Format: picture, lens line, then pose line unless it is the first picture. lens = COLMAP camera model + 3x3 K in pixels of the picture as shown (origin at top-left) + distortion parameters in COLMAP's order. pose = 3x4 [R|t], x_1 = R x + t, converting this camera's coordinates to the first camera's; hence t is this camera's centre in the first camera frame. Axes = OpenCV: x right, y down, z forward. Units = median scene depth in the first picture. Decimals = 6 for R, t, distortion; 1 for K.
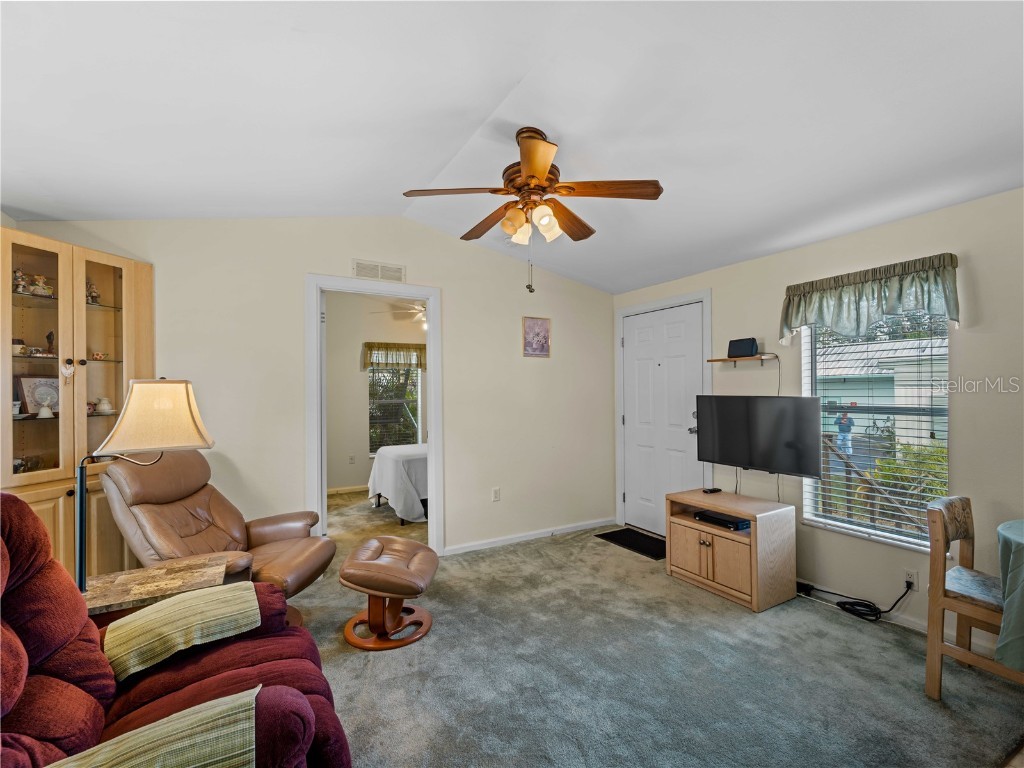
lens RADIAL K [[464.9, 0, 511.1], [0, 464.9, 388.5], [0, 0, 1]] dist [0.005114, 0.000044]
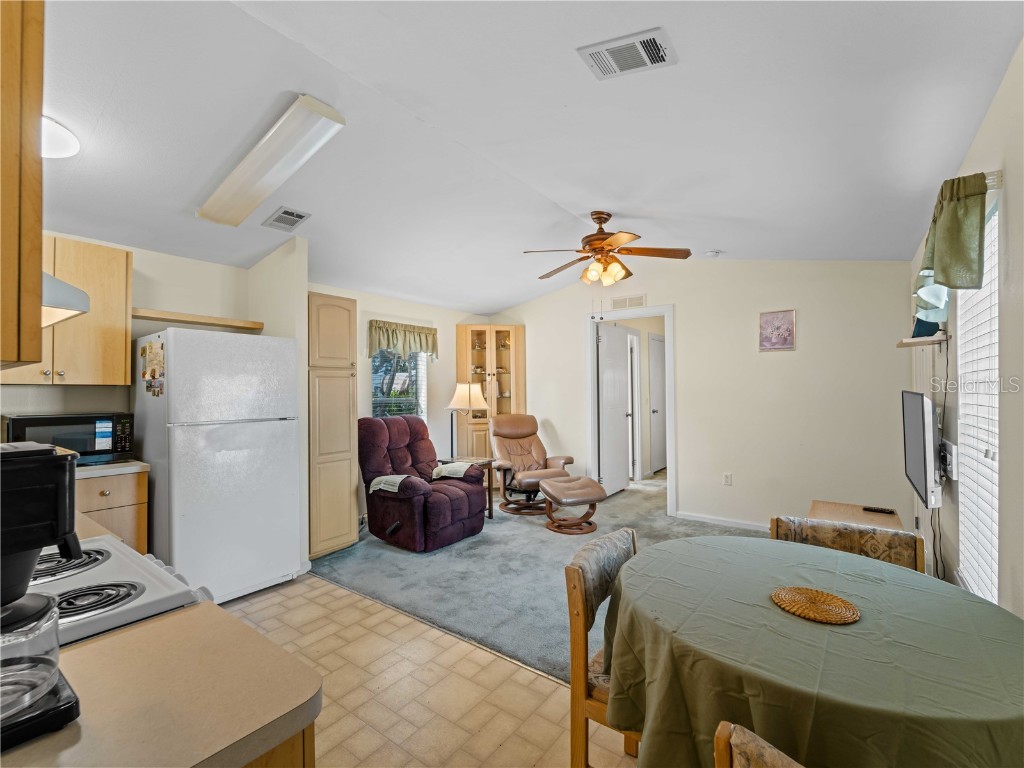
lens RADIAL K [[464.9, 0, 506.8], [0, 464.9, 387.1], [0, 0, 1]] dist [0.005114, 0.000044]
pose [[0.401965, -0.003499, -0.915648, 0.854948], [0.009163, 0.999958, 0.000201, 0.004151], [0.915609, -0.008471, 0.401980, 0.084153]]
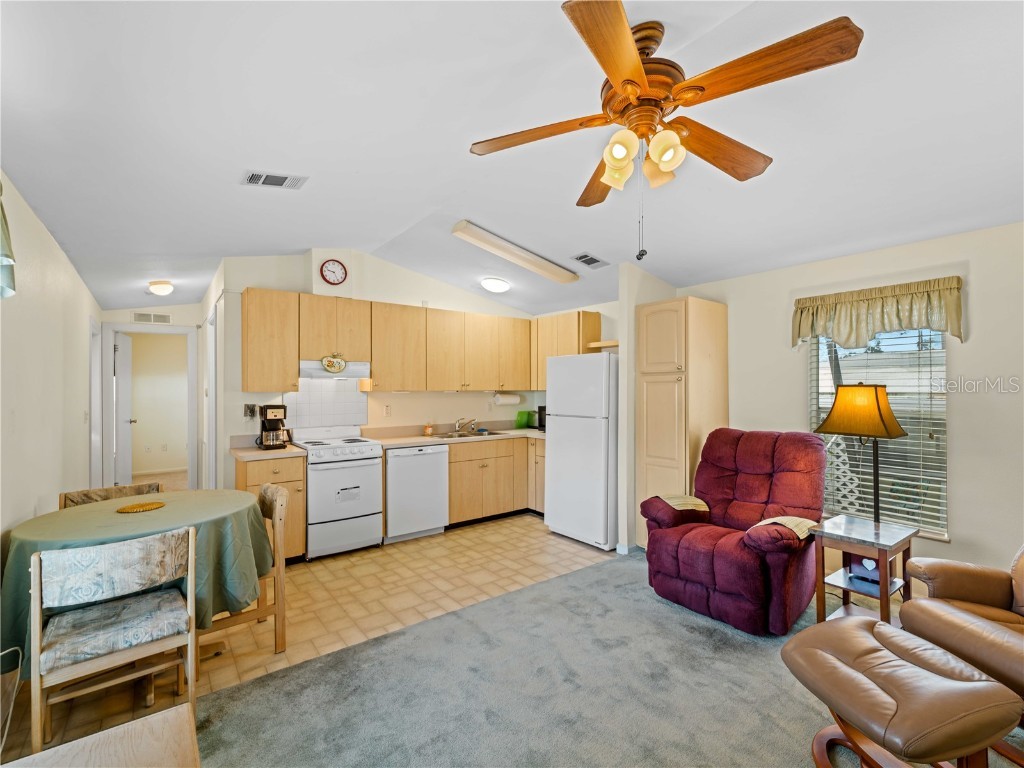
lens RADIAL K [[464.9, 0, 518.9], [0, 464.9, 387.6], [0, 0, 1]] dist [0.005114, 0.000044]
pose [[-0.989222, 0.006654, -0.146270, 0.224251], [0.008034, 0.999929, -0.008848, -0.002734], [0.146201, -0.009927, -0.989205, 1.118812]]
